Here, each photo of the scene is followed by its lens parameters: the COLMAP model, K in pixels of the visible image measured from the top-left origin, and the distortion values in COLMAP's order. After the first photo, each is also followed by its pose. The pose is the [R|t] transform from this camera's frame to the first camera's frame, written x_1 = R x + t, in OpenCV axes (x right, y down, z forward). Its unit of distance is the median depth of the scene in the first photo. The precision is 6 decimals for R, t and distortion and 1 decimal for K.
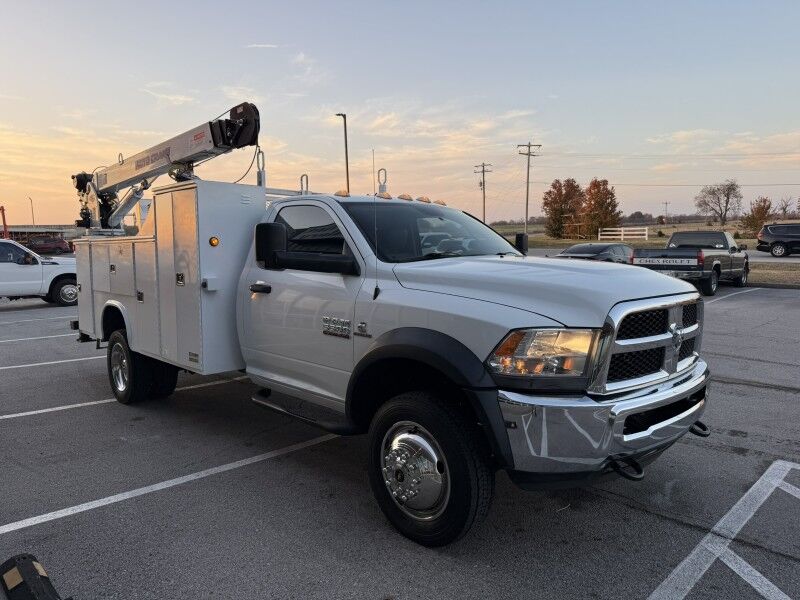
lens RADIAL K [[568.4, 0, 389.1], [0, 568.4, 305.3], [0, 0, 1]] dist [0.013115, -0.033389]
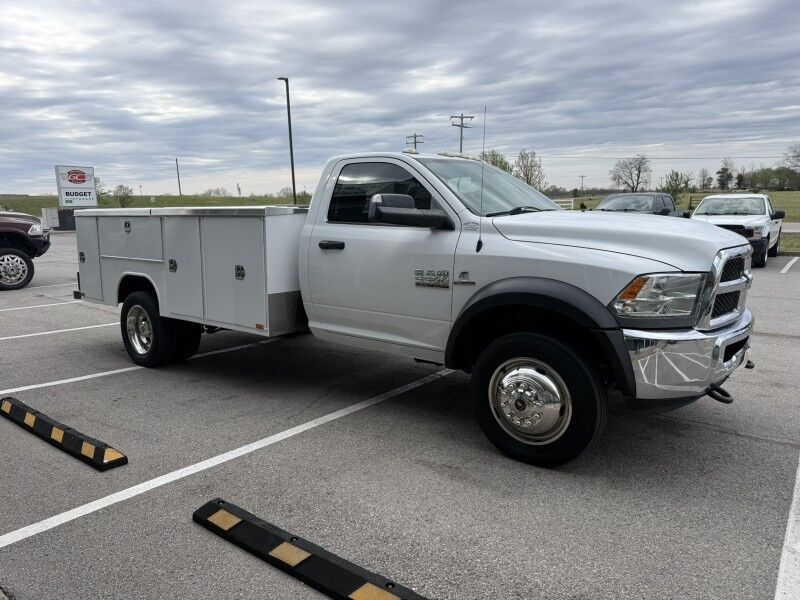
lens RADIAL K [[568.4, 0, 396.9], [0, 568.4, 306.5], [0, 0, 1]] dist [0.013115, -0.033389]
pose [[0.988390, -0.022755, 0.150227, -0.324501], [0.015236, 0.998582, 0.051017, 0.033933], [-0.151175, -0.048135, 0.987334, -0.027629]]
